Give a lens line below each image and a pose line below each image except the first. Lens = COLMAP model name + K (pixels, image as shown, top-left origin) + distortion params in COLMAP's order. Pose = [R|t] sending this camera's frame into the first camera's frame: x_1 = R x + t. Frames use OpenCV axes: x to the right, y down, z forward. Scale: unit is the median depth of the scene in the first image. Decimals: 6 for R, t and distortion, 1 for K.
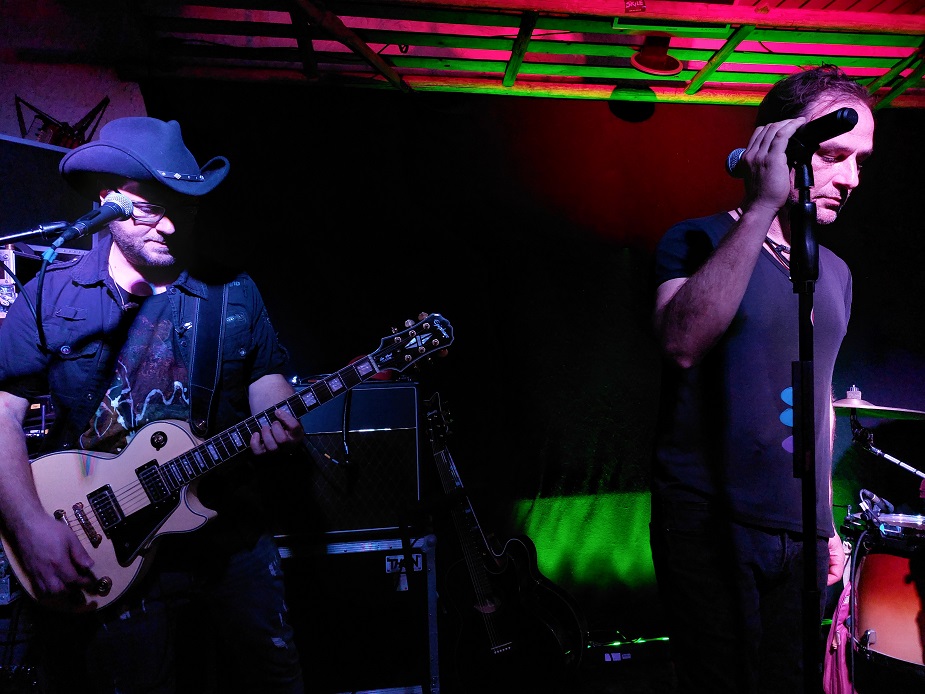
lens RADIAL K [[661.4, 0, 473.0], [0, 661.4, 345.4], [0, 0, 1]] dist [0.050330, -0.040764]
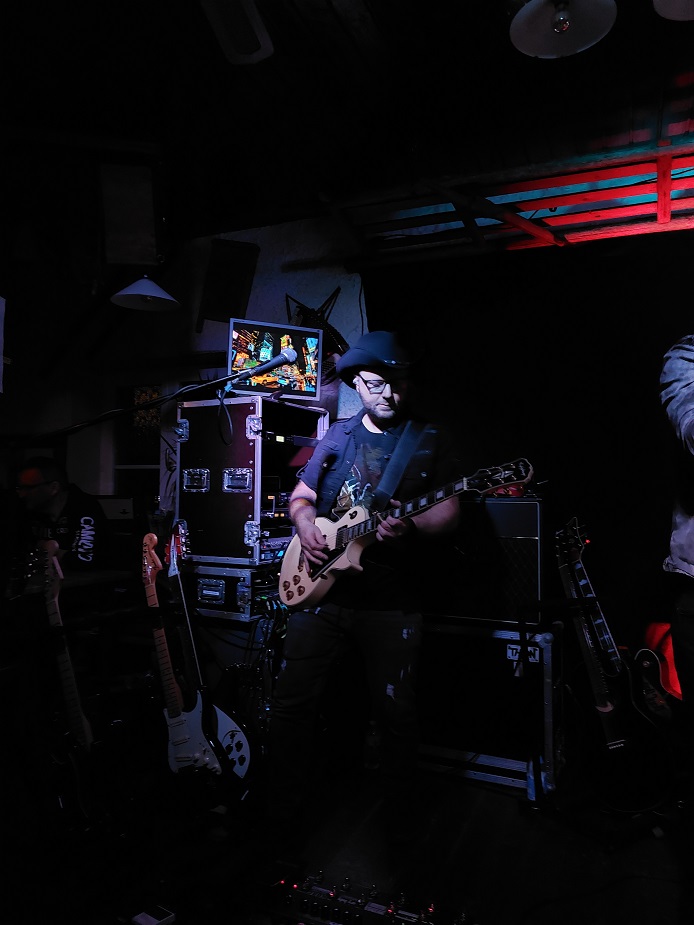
lens RADIAL K [[661.4, 0, 355.5], [0, 661.4, 467.6], [0, 0, 1]] dist [0.050330, -0.040764]
pose [[0.849962, 0.015559, -0.526615, 0.221813], [-0.036492, 0.998902, -0.029385, 0.042788], [0.525579, 0.044193, 0.849596, -0.133271]]
